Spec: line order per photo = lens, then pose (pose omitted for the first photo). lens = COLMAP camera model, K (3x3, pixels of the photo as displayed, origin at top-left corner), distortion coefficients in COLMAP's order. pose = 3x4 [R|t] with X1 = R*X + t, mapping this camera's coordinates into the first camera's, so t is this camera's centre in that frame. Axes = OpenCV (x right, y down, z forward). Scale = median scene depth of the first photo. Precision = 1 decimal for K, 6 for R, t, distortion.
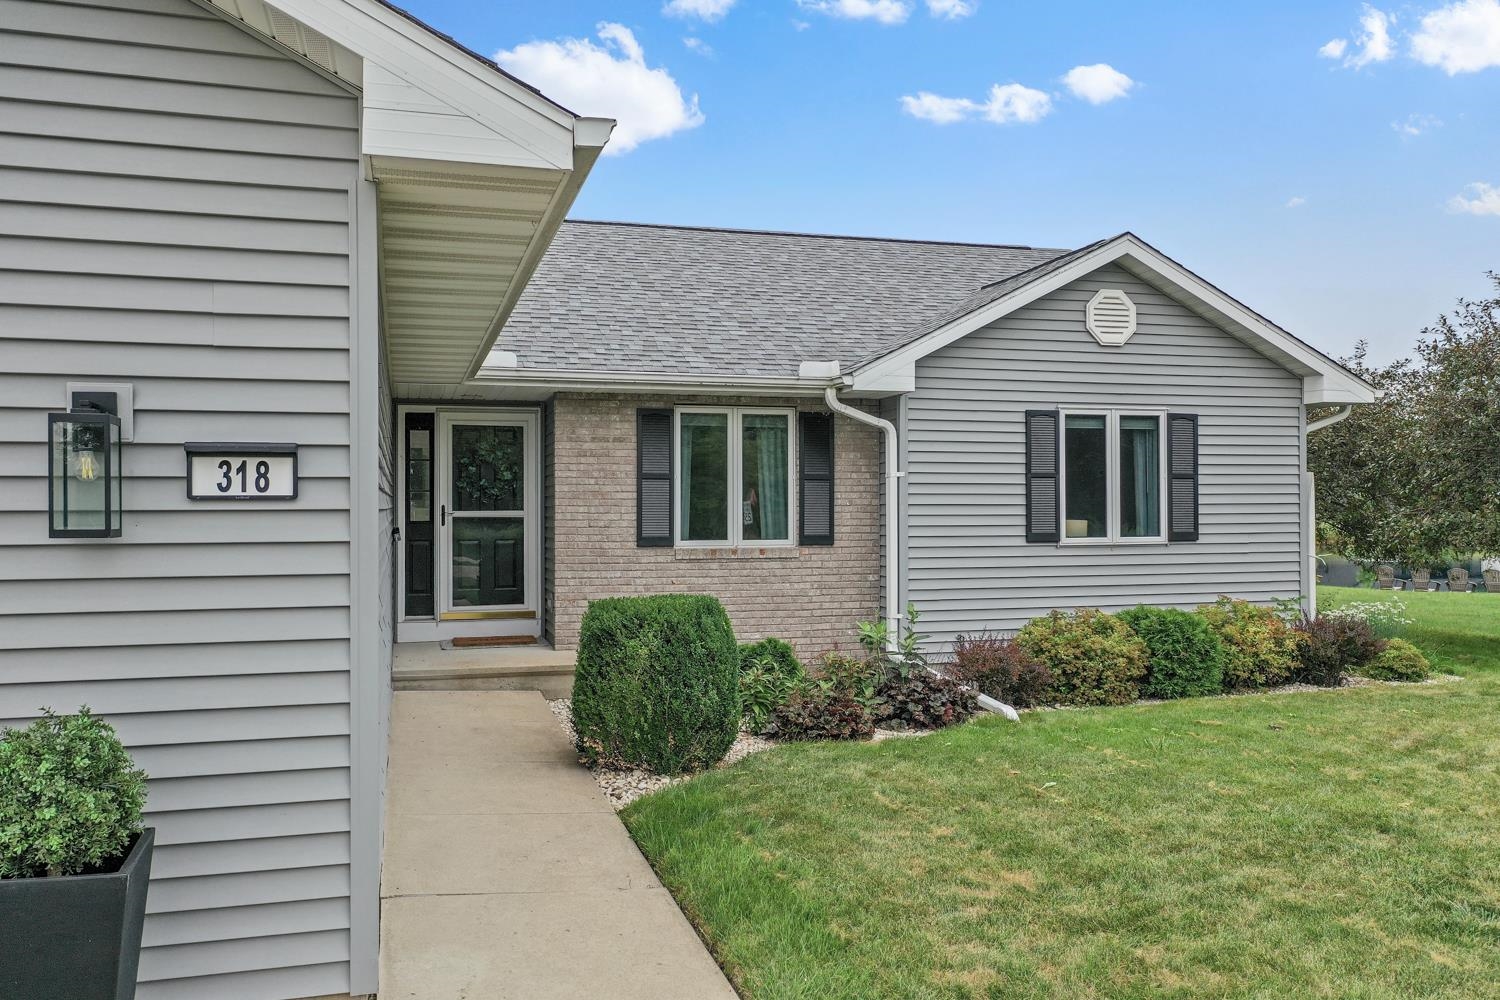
lens RADIAL K [[1202.4, 0, 761.3], [0, 1202.4, 494.3], [0, 0, 1]] dist [0.006964, -0.000037]
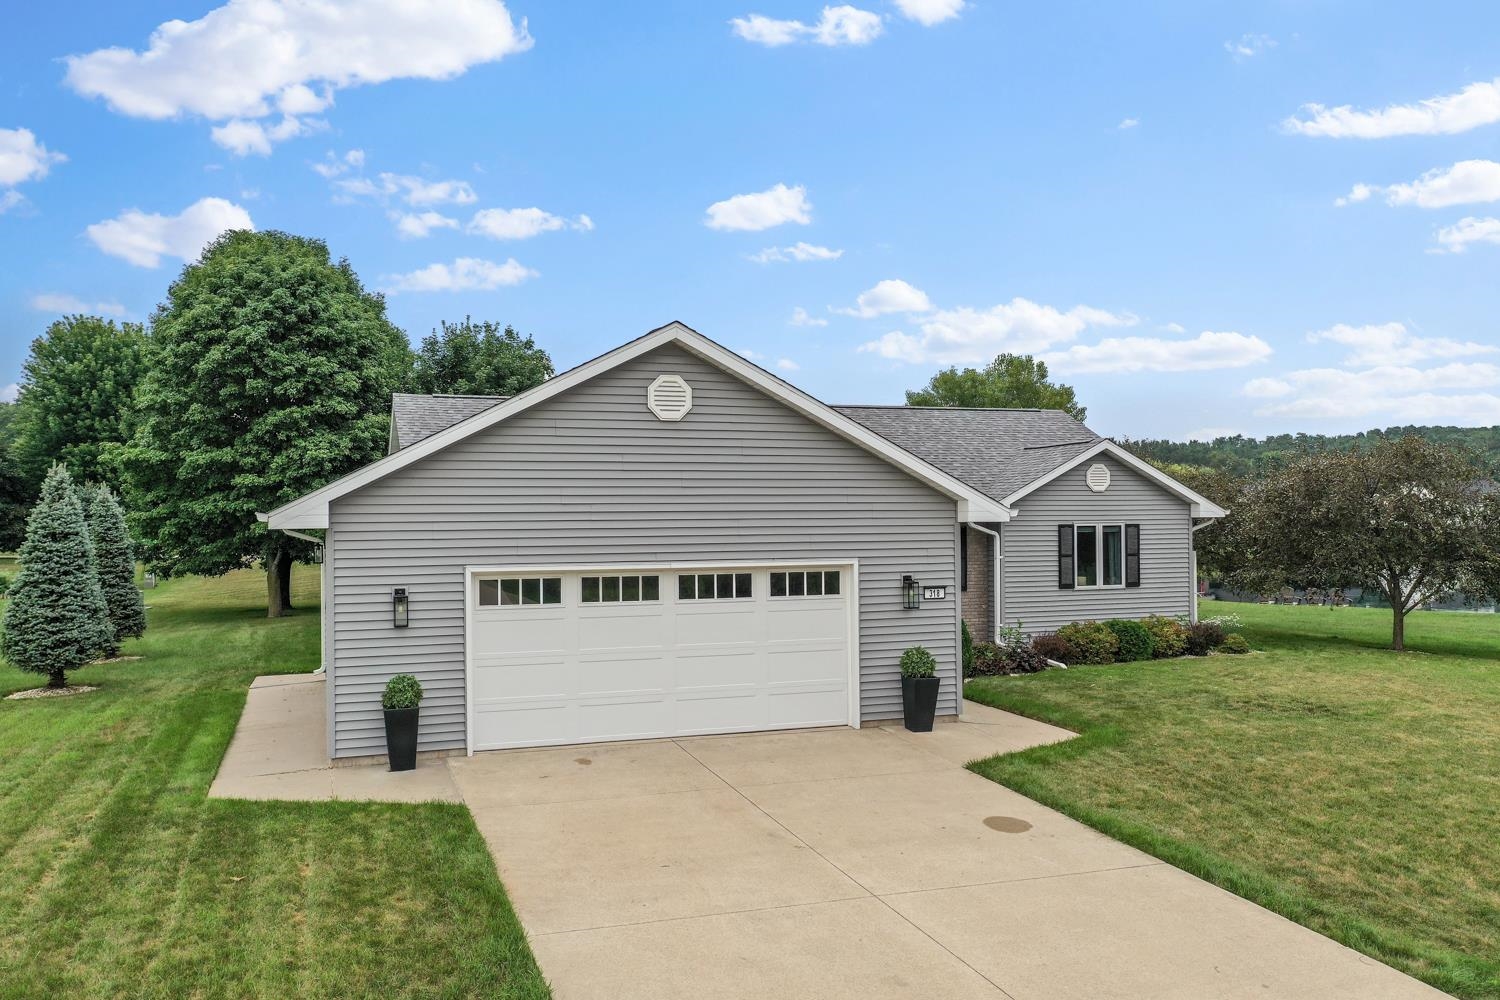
lens RADIAL K [[1202.4, 0, 765.7], [0, 1202.4, 508.7], [0, 0, 1]] dist [0.006964, -0.000037]
pose [[0.998021, -0.004757, 0.062701, -0.411192], [0.004631, 0.999987, 0.002145, -0.104283], [-0.062711, -0.001850, 0.998030, -1.029022]]
